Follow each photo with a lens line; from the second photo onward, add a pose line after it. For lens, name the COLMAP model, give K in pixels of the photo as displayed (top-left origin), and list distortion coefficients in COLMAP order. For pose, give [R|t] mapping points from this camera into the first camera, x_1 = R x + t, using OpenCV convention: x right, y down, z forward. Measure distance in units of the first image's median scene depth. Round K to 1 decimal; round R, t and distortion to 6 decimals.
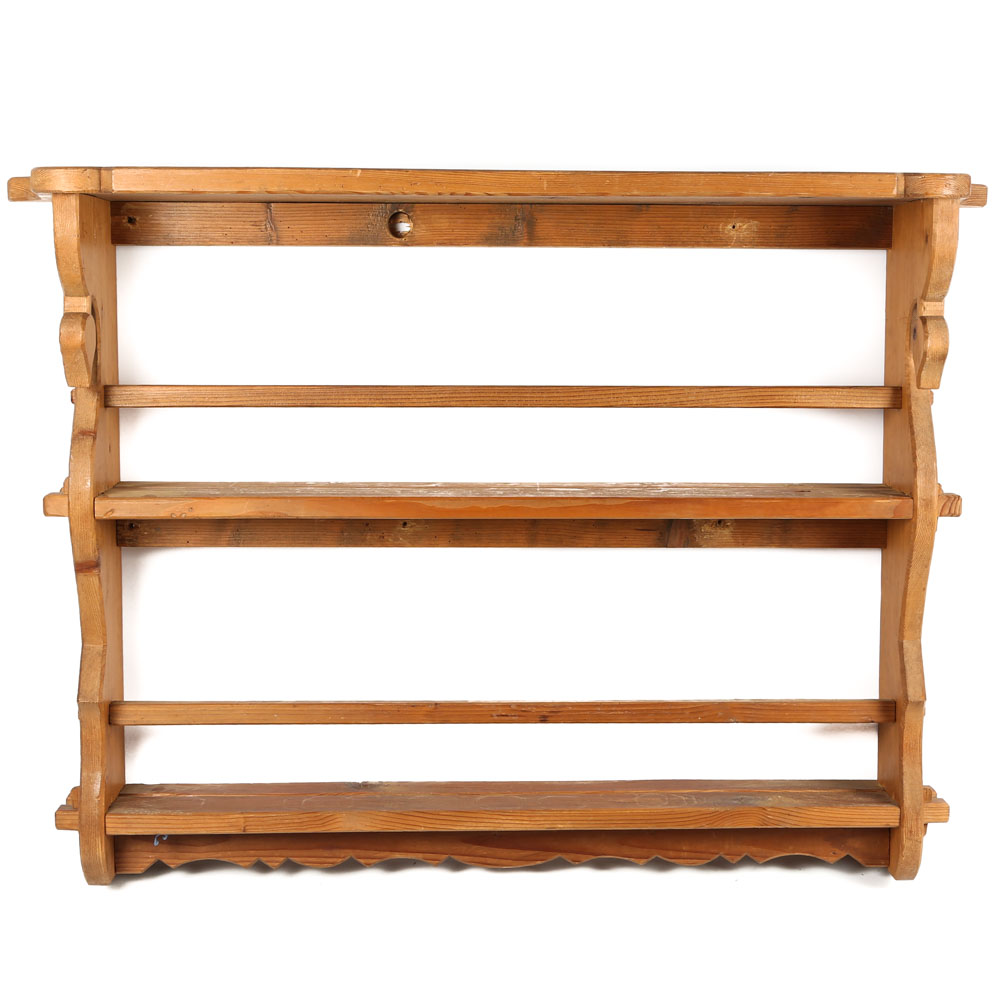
lens RADIAL K [[1877.1, 0, 500.0], [0, 1877.1, 500.0], [0, 0, 1]] dist [-0.008653, 0.274047]
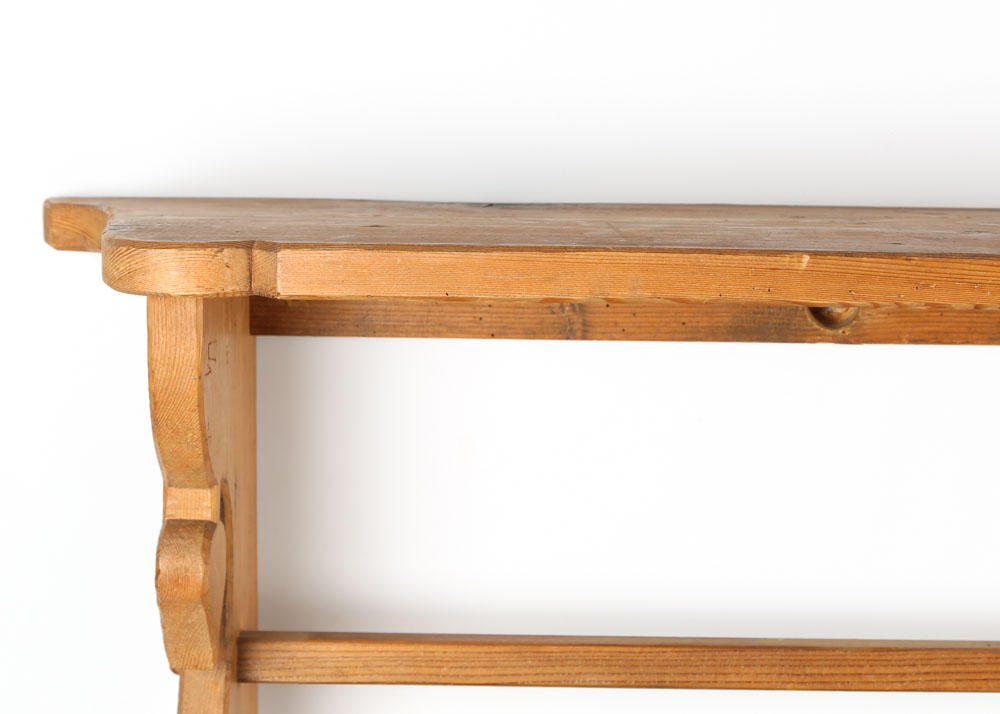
lens RADIAL K [[2590.0, 0, 500.0], [0, 2590.0, 357.0], [0, 0, 1]] dist [-0.002393, 0.025362]
pose [[0.998348, 0.013292, -0.055899, -0.105093], [-0.011630, 0.999484, 0.029950, -0.155288], [0.056268, -0.029250, 0.997987, 0.329008]]
